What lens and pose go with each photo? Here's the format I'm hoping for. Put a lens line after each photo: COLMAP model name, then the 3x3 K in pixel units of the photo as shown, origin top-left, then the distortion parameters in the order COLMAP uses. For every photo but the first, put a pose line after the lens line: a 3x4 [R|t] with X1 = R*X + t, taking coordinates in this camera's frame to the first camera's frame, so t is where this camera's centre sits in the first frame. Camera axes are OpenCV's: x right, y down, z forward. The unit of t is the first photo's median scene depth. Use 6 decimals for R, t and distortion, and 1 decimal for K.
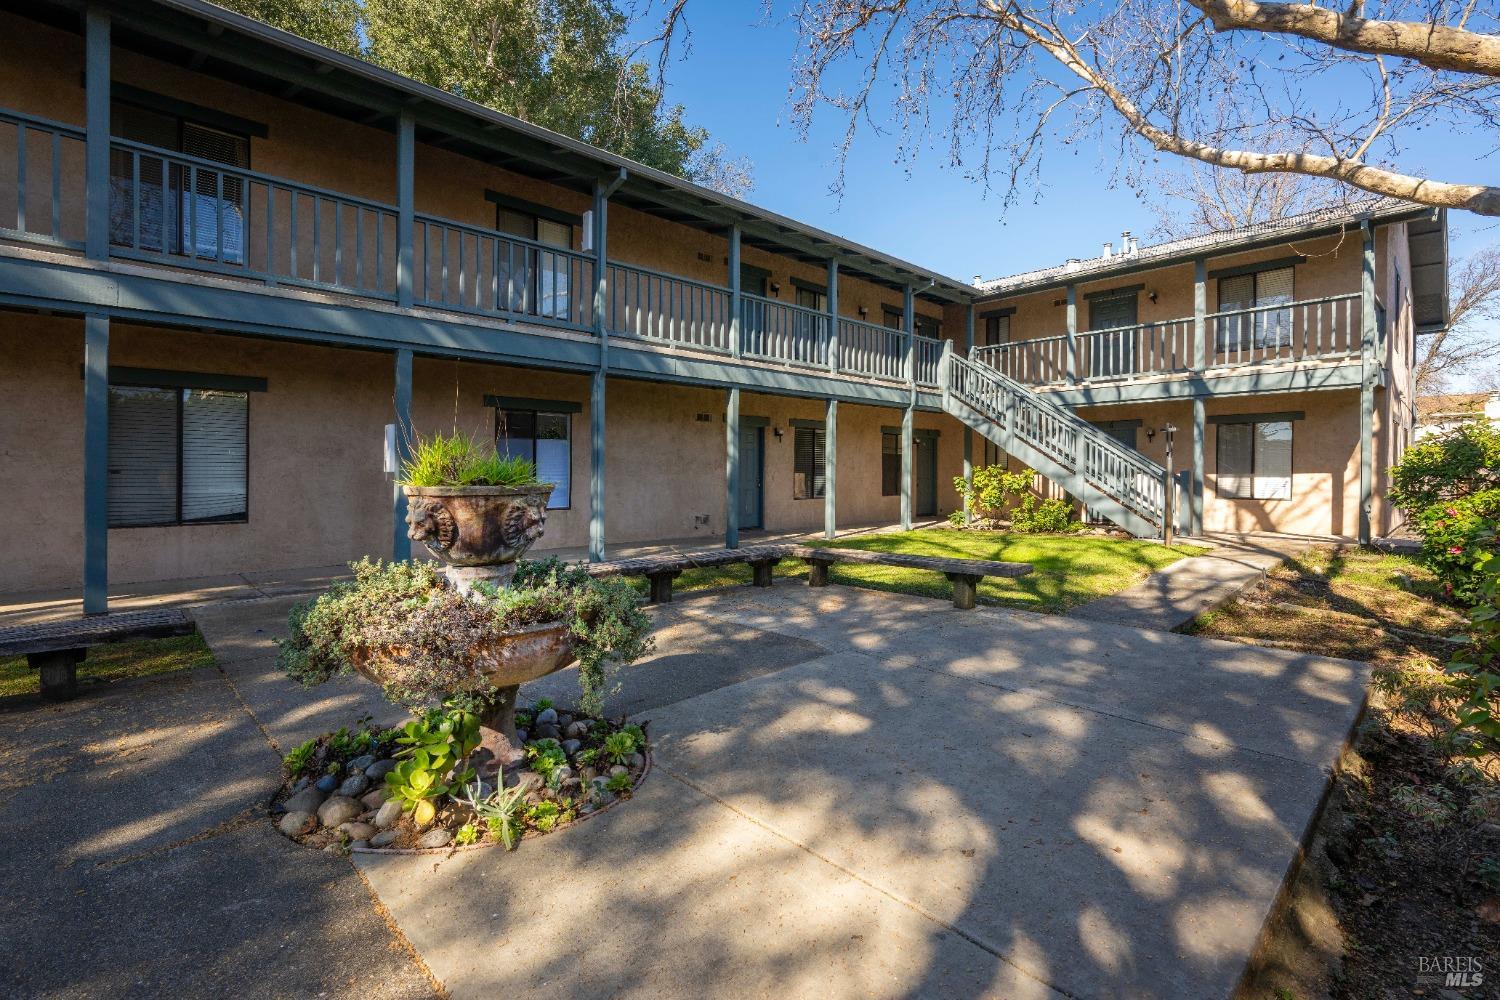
lens RADIAL K [[649.5, 0, 747.7], [0, 649.5, 456.1], [0, 0, 1]] dist [-0.000361, -0.000319]
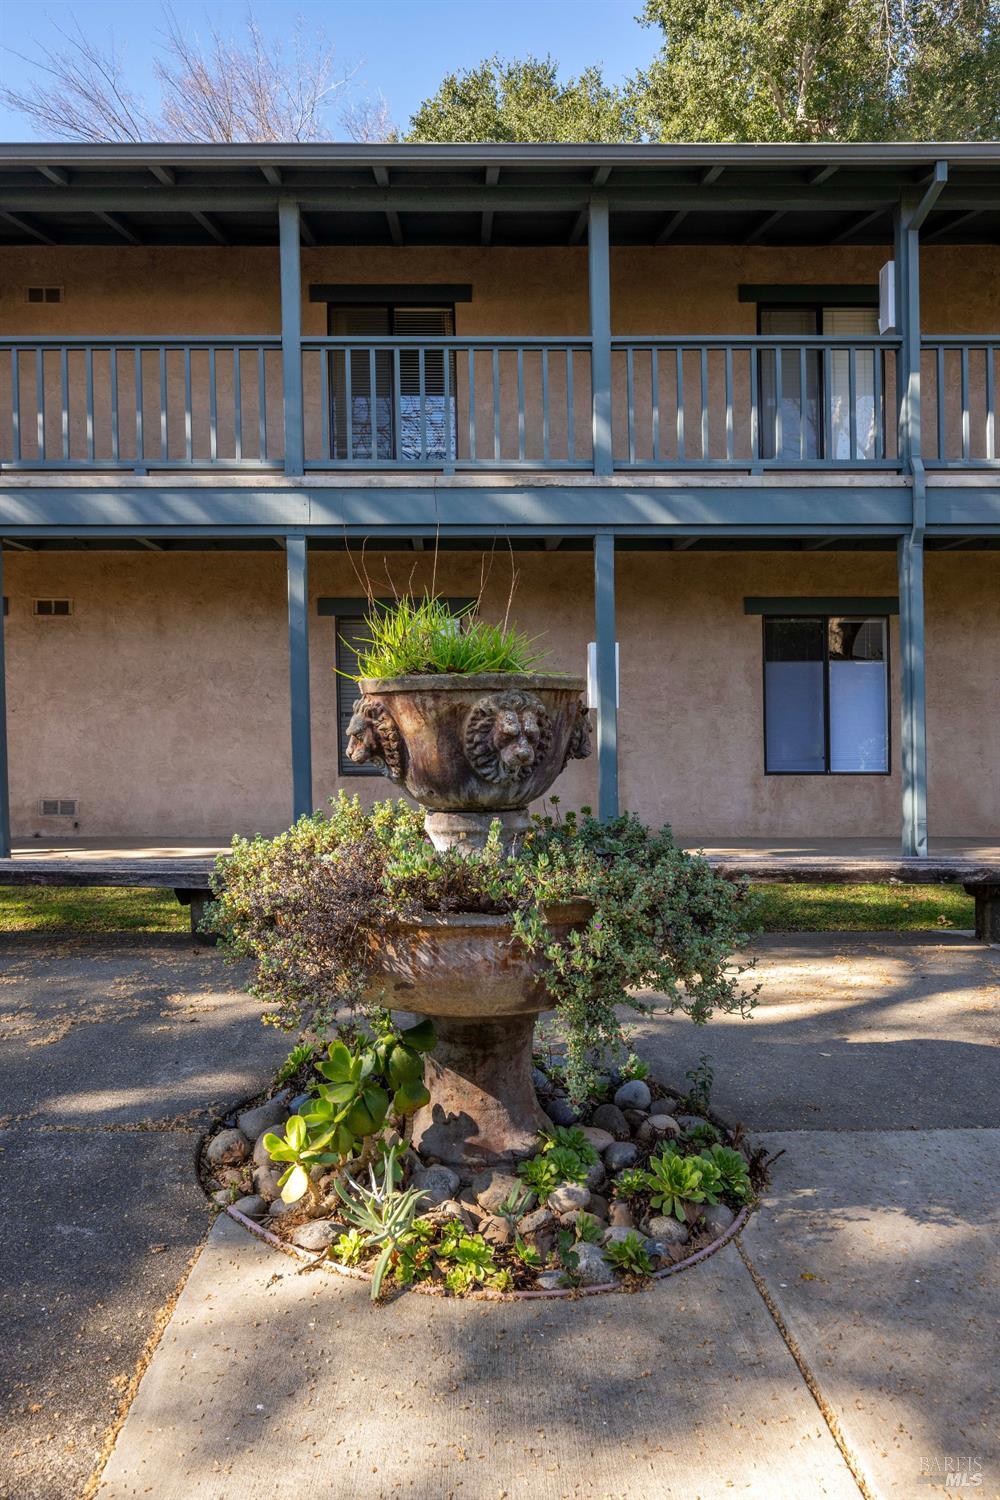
lens RADIAL K [[950.2, 0, 504.2], [0, 950.2, 724.0], [0, 0, 1]] dist [-0.000890, 0.002572]
pose [[0.741308, -0.009730, -0.671094, 0.118907], [0.019373, 0.999788, 0.006904, 0.045217], [0.670885, -0.018119, 0.741340, 0.207121]]
